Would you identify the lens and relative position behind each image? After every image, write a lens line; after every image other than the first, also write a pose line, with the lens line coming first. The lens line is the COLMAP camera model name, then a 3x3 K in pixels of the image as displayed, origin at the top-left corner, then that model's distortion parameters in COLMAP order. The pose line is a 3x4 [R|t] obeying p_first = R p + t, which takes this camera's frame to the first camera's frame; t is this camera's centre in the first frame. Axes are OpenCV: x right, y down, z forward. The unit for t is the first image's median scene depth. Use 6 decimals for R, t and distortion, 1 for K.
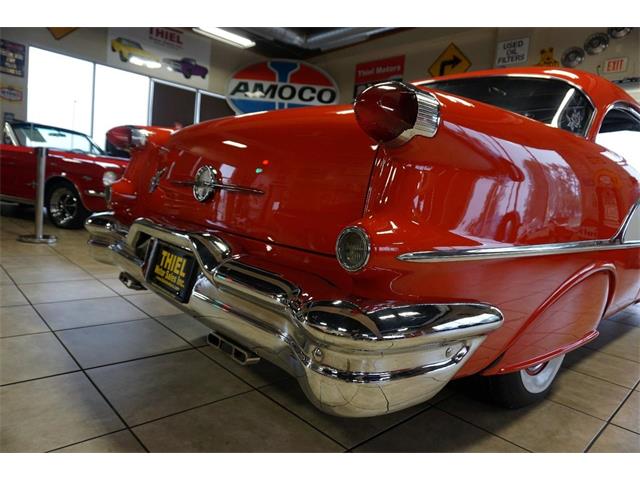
lens RADIAL K [[427.3, 0, 318.2], [0, 427.3, 238.0], [0, 0, 1]] dist [-0.041551, 0.030844]
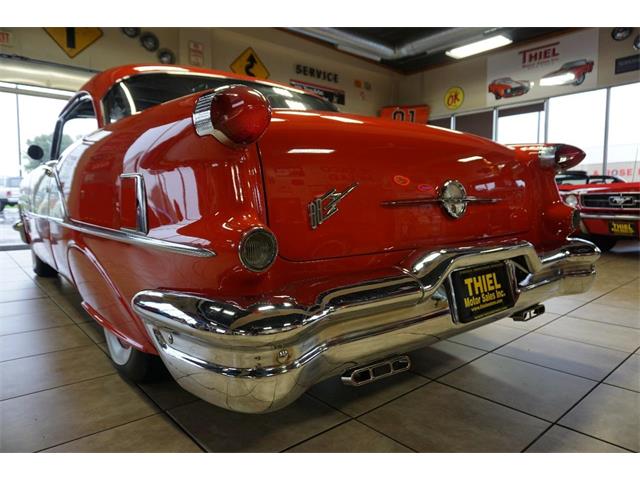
lens RADIAL K [[427.3, 0, 318.2], [0, 427.3, 238.0], [0, 0, 1]] dist [-0.041551, 0.030844]
pose [[0.049851, -0.183807, 0.981697, -0.402367], [0.116394, 0.977291, 0.177072, -0.080140], [-0.991951, 0.105437, 0.070113, 0.404952]]
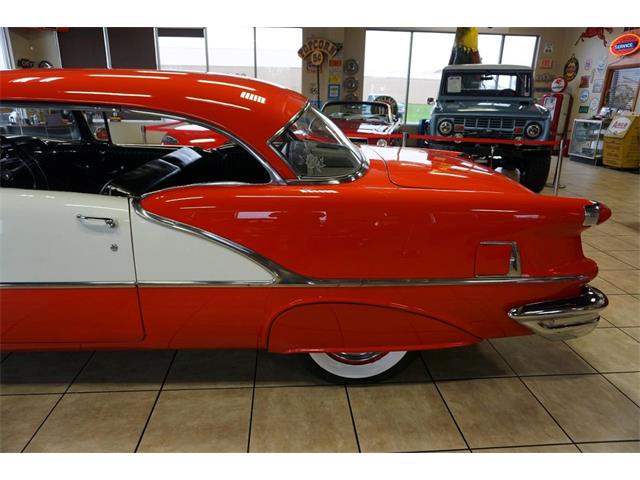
lens RADIAL K [[429.0, 0, 316.3], [0, 429.0, 241.2], [0, 0, 1]] dist [-0.064058, 0.058715]
pose [[-0.769125, -0.304657, 0.561810, -0.236039], [-0.024143, 0.892290, 0.450817, -0.262491], [-0.638642, 0.333172, -0.693638, 0.923578]]
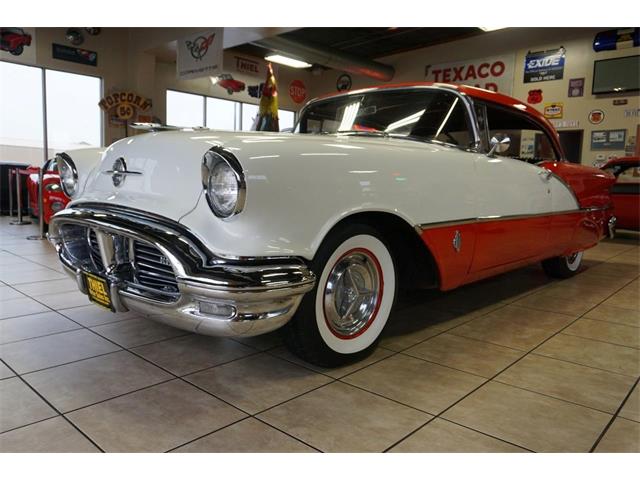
lens RADIAL K [[482.7, 0, 320.0], [0, 482.7, 240.0], [0, 0, 1]] dist [-0.011307, 0.008925]
pose [[-0.990915, -0.110439, -0.076753, 0.525977], [-0.124571, 0.968799, 0.214267, -0.124383], [0.050695, 0.221881, -0.973755, 1.517066]]
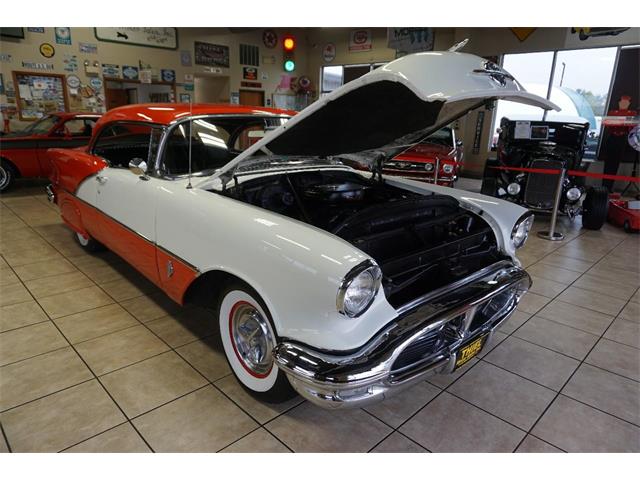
lens RADIAL K [[427.3, 0, 318.2], [0, 427.3, 238.0], [0, 0, 1]] dist [-0.041551, 0.030844]
pose [[0.019251, 0.193375, -0.980936, 1.149819], [-0.136908, 0.972386, 0.189002, -0.143830], [0.990397, 0.130660, 0.045194, 0.844559]]
